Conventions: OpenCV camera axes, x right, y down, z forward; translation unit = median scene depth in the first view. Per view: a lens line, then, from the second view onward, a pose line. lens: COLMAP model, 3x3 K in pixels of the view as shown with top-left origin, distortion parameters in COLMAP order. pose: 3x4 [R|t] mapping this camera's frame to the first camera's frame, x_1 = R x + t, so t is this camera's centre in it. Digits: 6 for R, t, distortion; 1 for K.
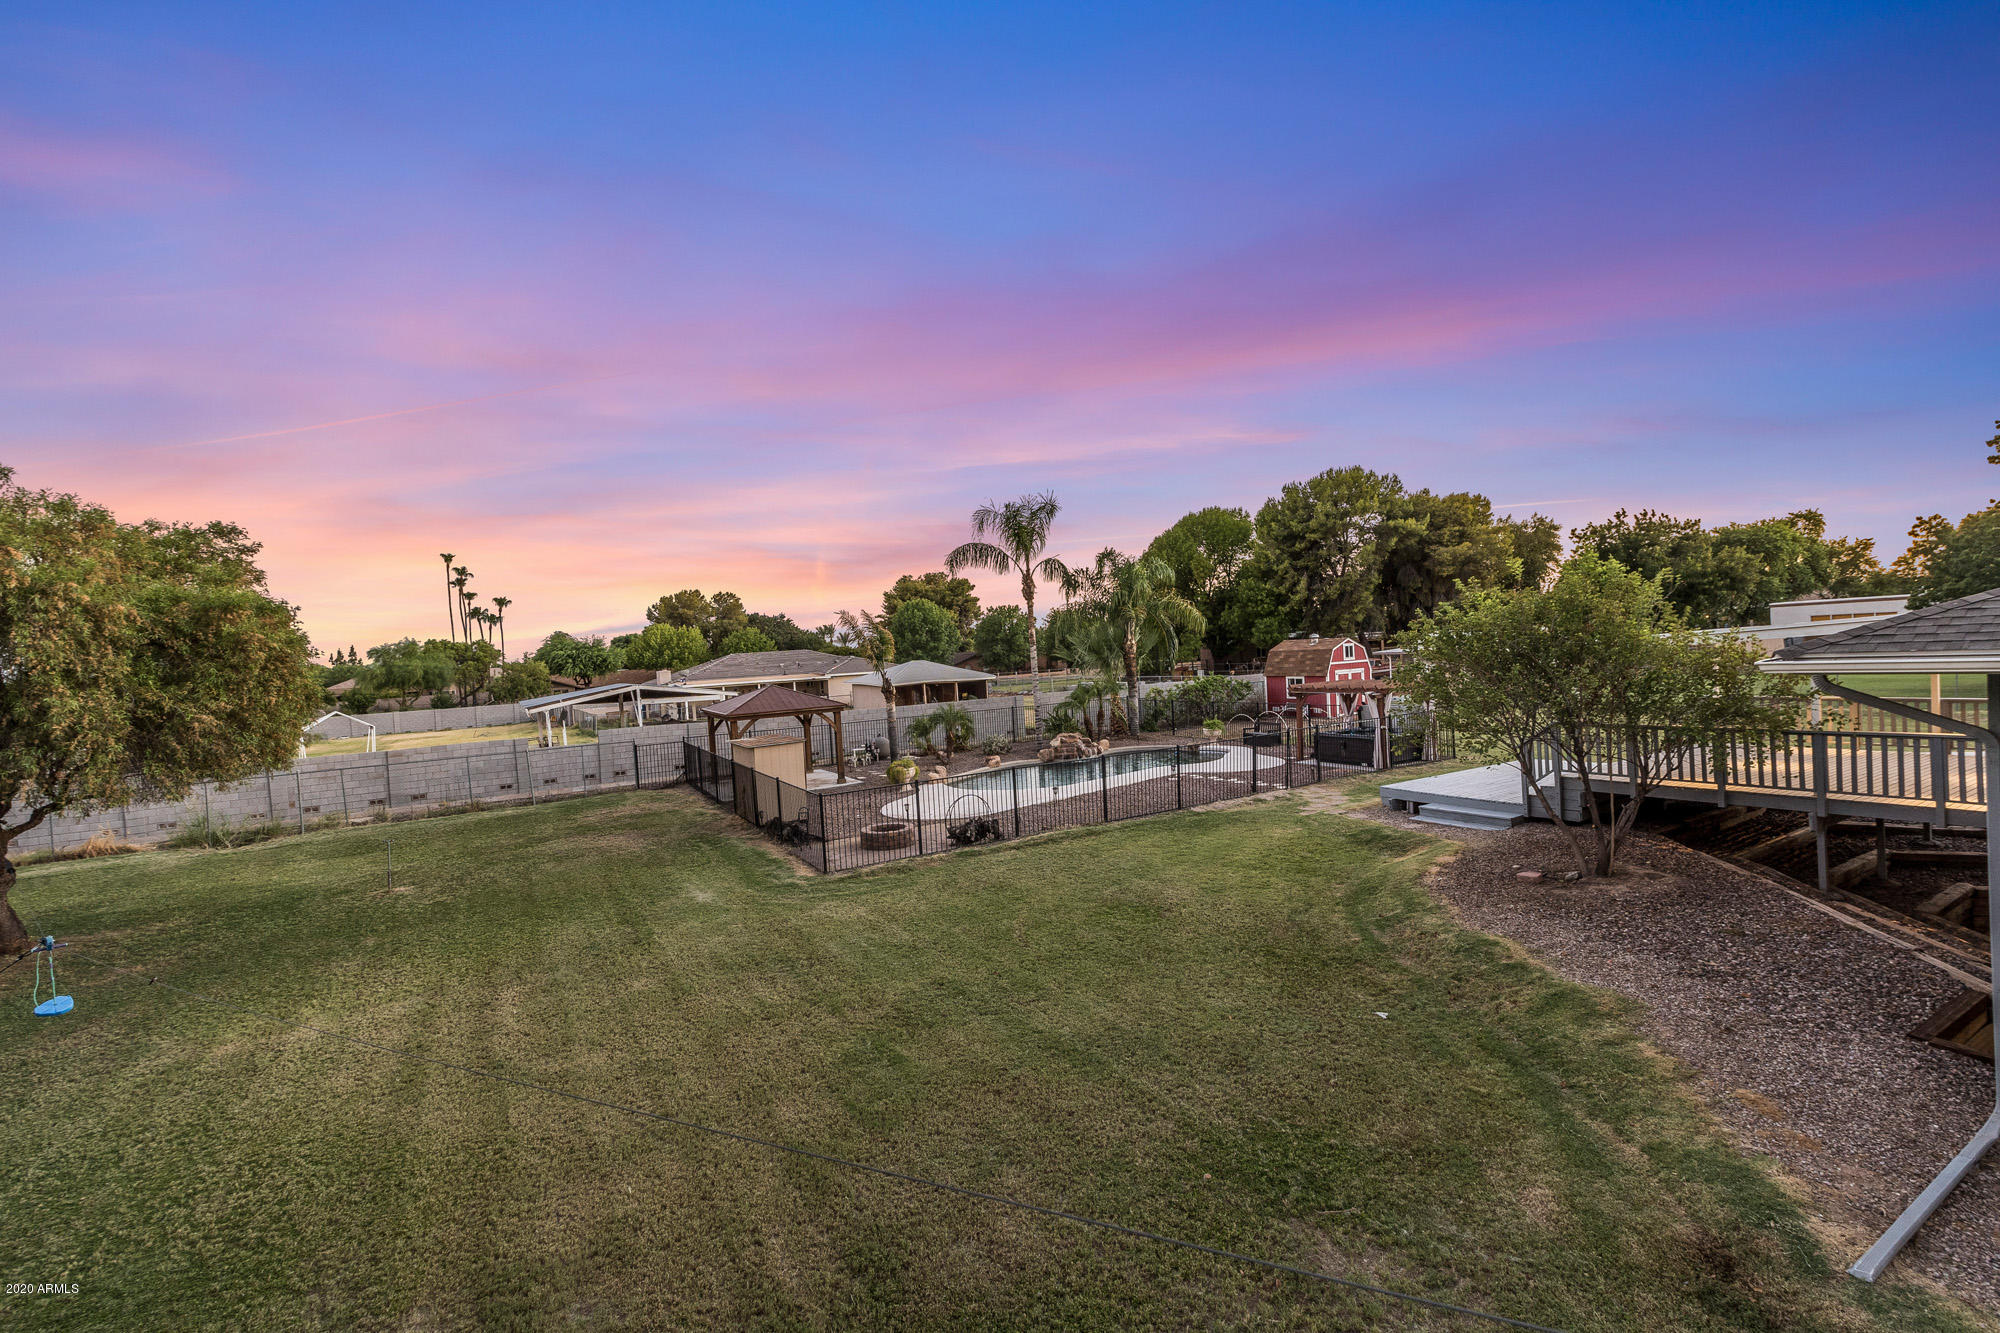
lens RADIAL K [[902.1, 0, 1005.4], [0, 902.1, 673.6], [0, 0, 1]] dist [0.009170, -0.002738]
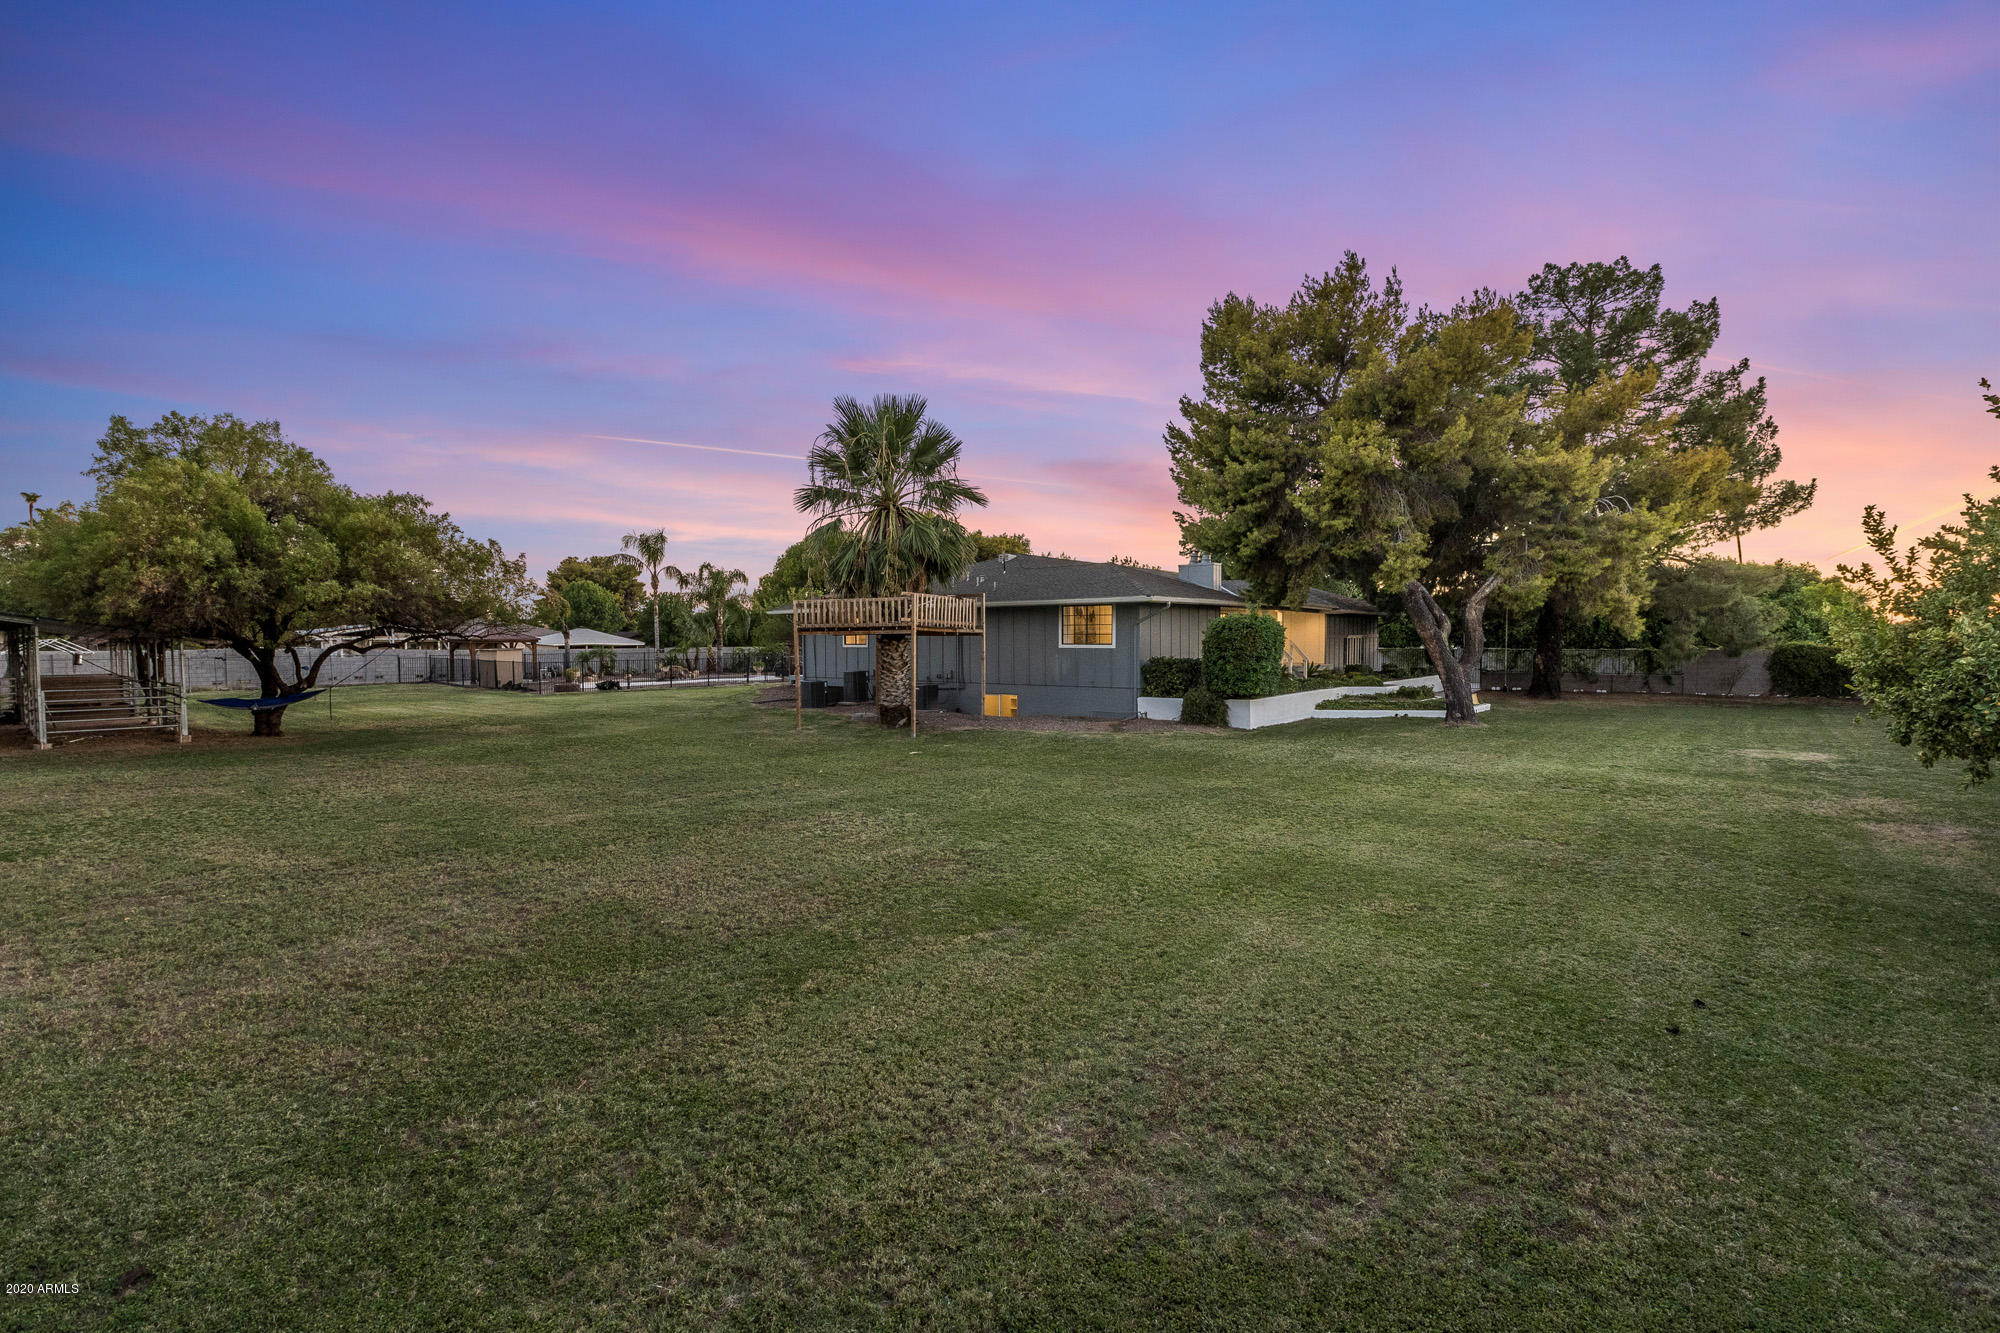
lens RADIAL K [[902.1, 0, 996.6], [0, 902.1, 684.8], [0, 0, 1]] dist [0.009170, -0.002738]
pose [[0.943110, 0.036537, 0.330469, 0.071381], [-0.041492, 0.999107, 0.007950, 0.056163], [-0.329883, -0.021210, 0.943783, -0.785638]]
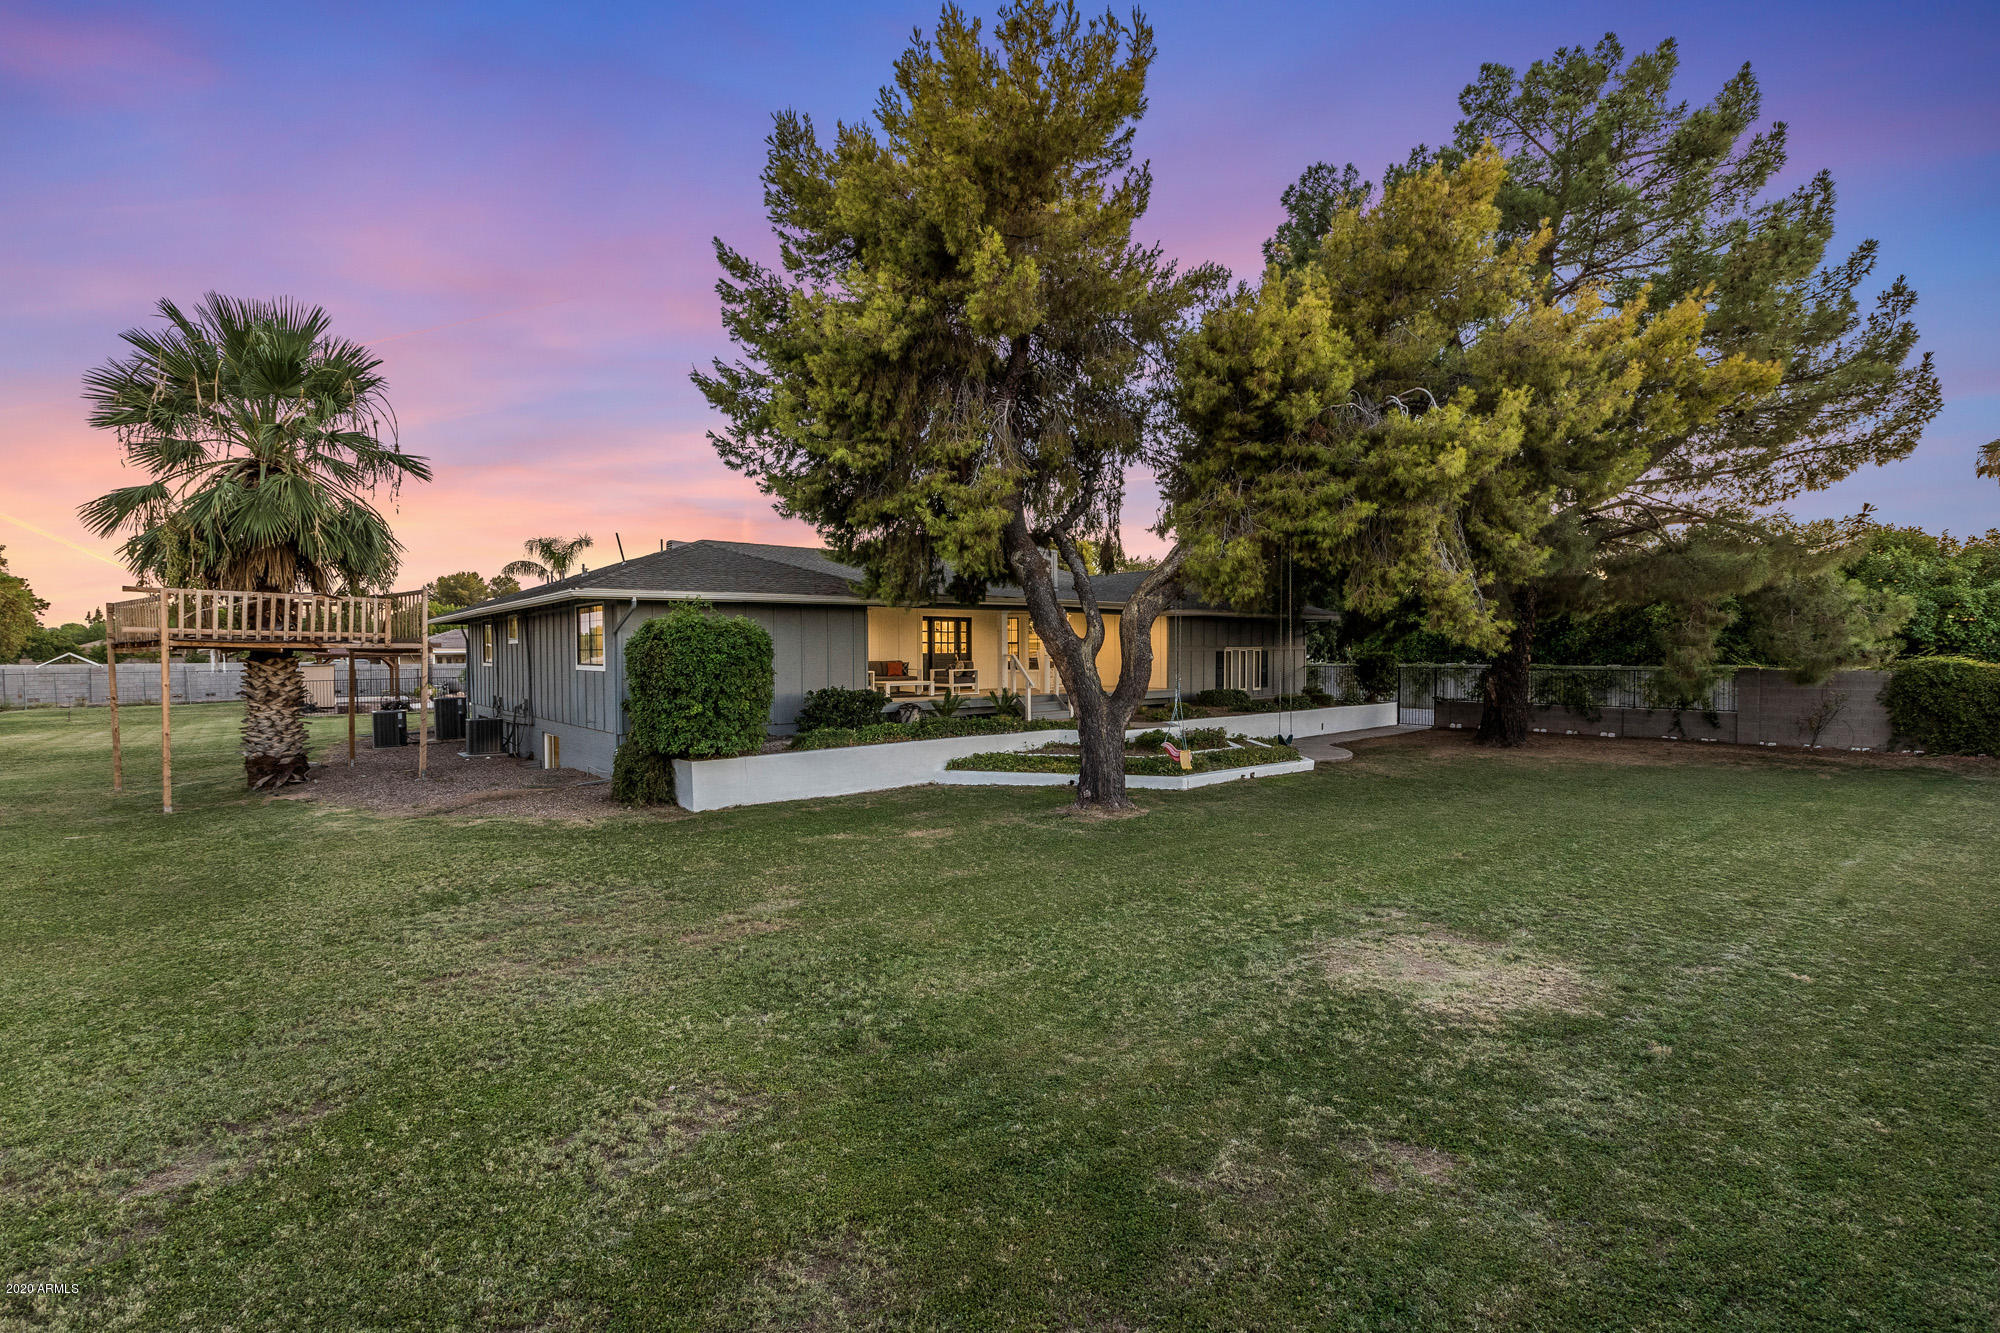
lens RADIAL K [[902.1, 0, 1005.9], [0, 902.1, 675.0], [0, 0, 1]] dist [0.009170, -0.002738]
pose [[0.989067, 0.046726, 0.139867, 0.531355], [-0.046286, 0.998908, -0.006398, 0.024883], [-0.140013, -0.000146, 0.990150, -0.627301]]
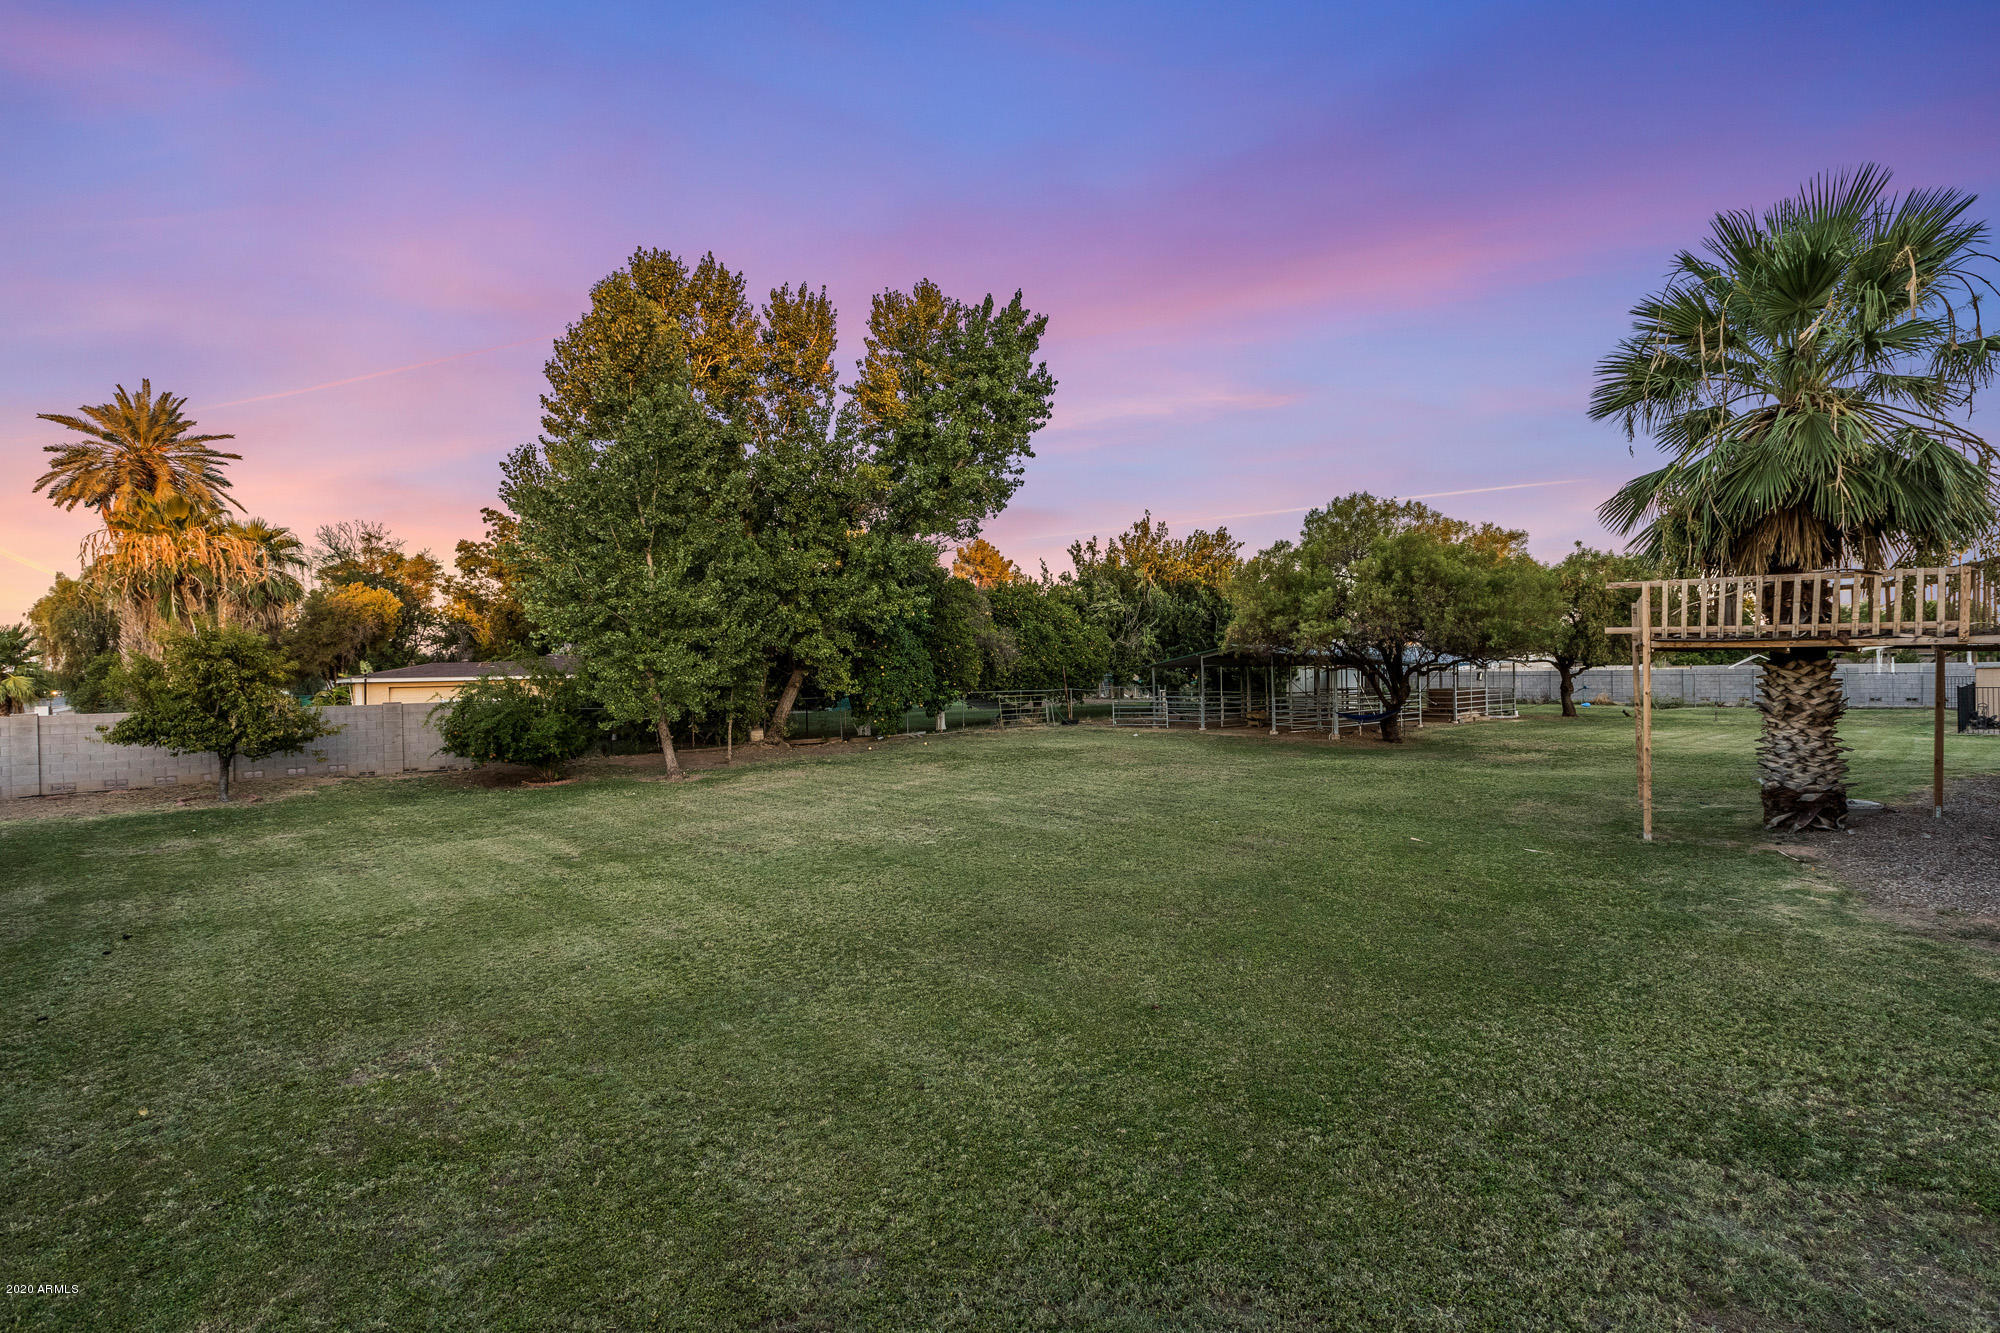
lens RADIAL K [[902.1, 0, 995.1], [0, 902.1, 673.5], [0, 0, 1]] dist [0.009170, -0.002738]
pose [[0.178591, 0.056593, -0.982294, 0.516919], [-0.017866, 0.998366, 0.054271, 0.022168], [0.983761, 0.007857, 0.179311, -0.487508]]
